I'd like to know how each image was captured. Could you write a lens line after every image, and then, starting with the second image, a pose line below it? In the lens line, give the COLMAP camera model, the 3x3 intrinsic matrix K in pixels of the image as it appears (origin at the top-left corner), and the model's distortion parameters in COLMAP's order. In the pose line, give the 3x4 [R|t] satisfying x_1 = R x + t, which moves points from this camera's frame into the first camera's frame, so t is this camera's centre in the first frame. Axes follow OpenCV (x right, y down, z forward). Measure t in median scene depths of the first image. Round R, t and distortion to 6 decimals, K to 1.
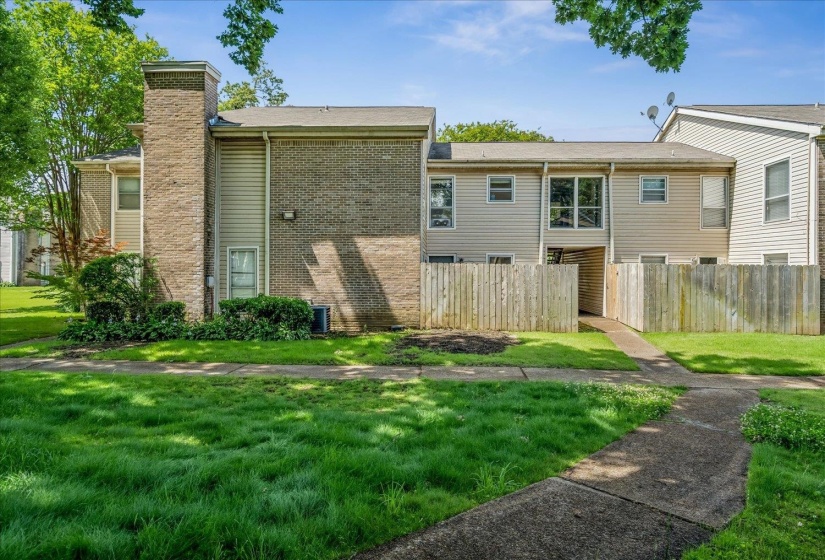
lens RADIAL K [[464.0, 0, 413.5], [0, 464.0, 259.8], [0, 0, 1]] dist [0.008474, -0.000630]
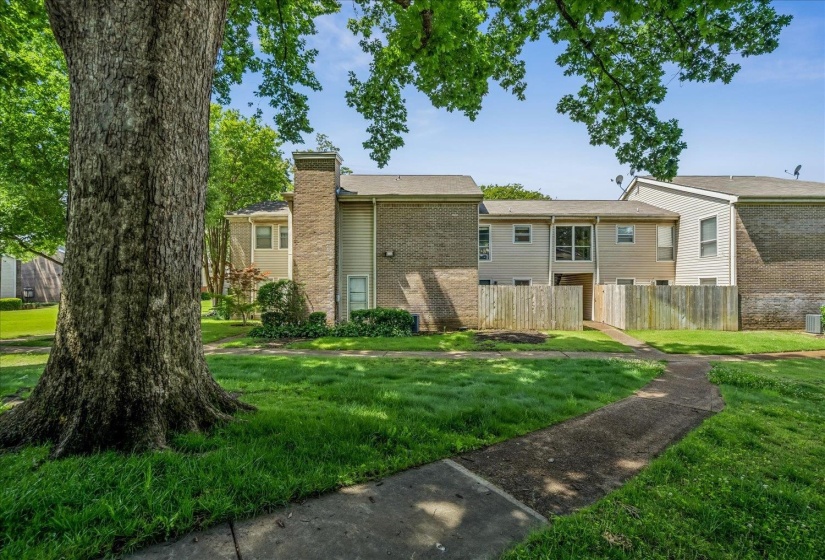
lens RADIAL K [[376.1, 0, 406.1], [0, 376.1, 274.3], [0, 0, 1]] dist [0.000033, 0.000352]
pose [[0.999777, -0.003843, 0.020764, -0.240749], [0.004046, 0.999944, -0.009733, -0.017625], [-0.020726, 0.009815, 0.999737, -0.212138]]
